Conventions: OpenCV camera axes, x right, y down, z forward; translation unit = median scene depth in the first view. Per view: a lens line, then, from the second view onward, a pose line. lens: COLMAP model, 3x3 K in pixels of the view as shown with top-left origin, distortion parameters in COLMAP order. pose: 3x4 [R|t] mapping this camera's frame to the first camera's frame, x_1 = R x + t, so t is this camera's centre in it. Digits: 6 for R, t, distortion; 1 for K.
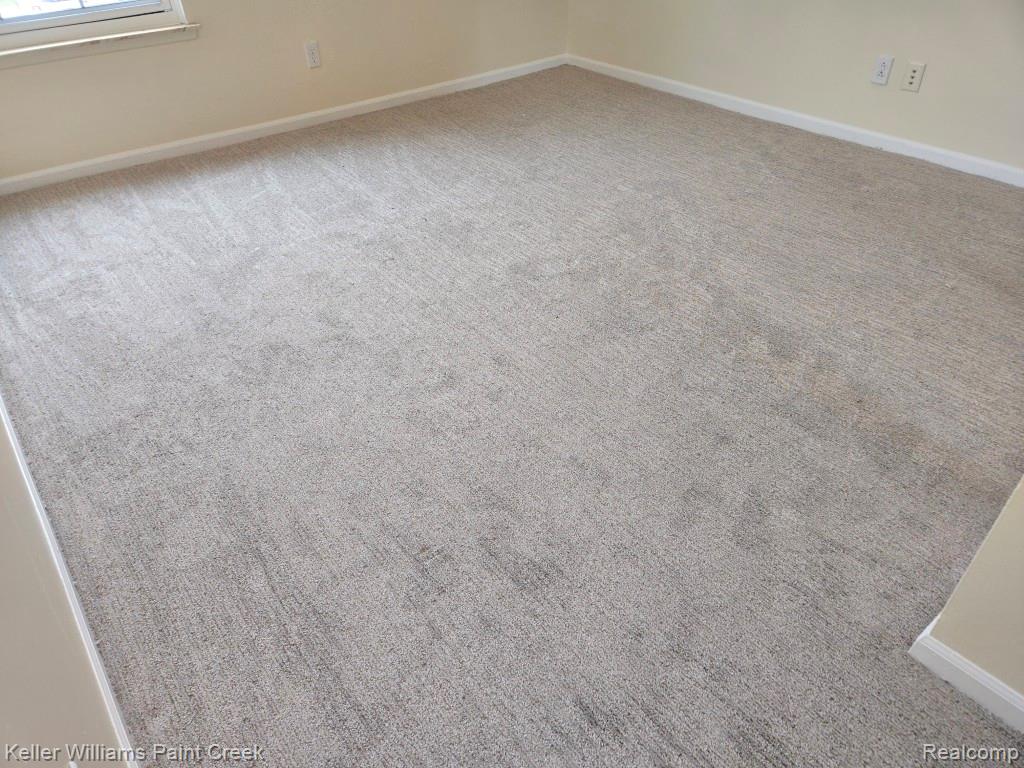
lens RADIAL K [[688.6, 0, 513.2], [0, 688.6, 381.3], [0, 0, 1]] dist [0.045388, -0.027708]
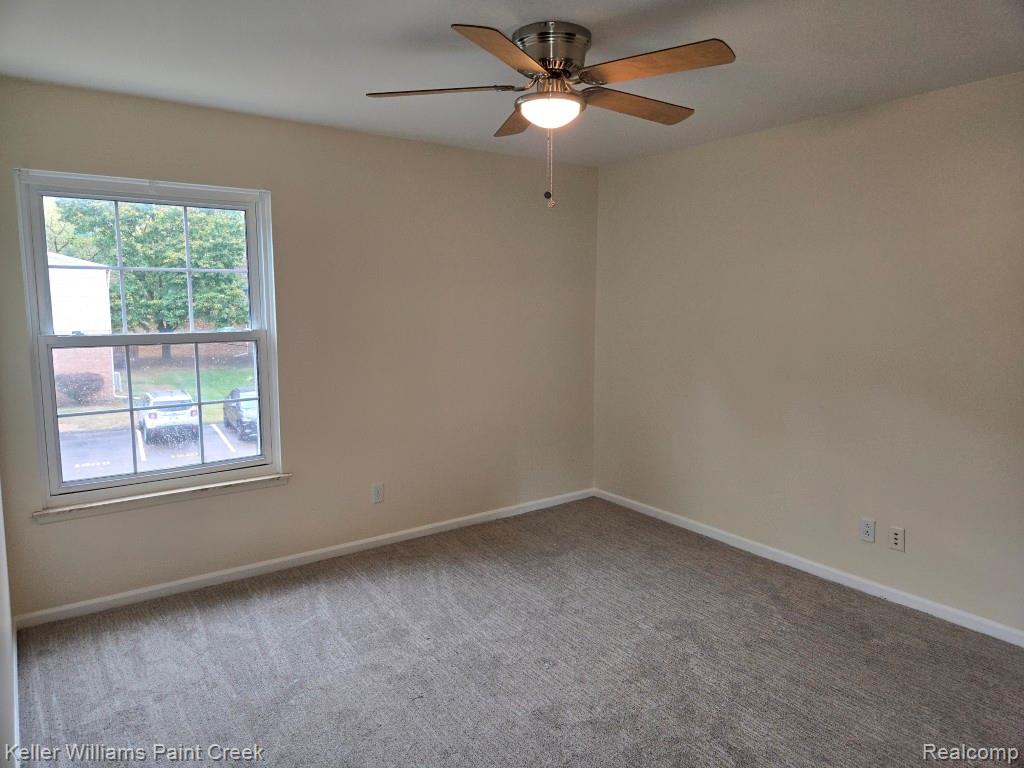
lens RADIAL K [[681.9, 0, 518.1], [0, 681.9, 377.3], [0, 0, 1]] dist [0.064947, -0.052444]
pose [[0.998265, 0.018255, -0.055975, 0.017618], [-0.044882, 0.851271, -0.522803, -0.042824], [0.038106, 0.524409, 0.850614, -0.115665]]
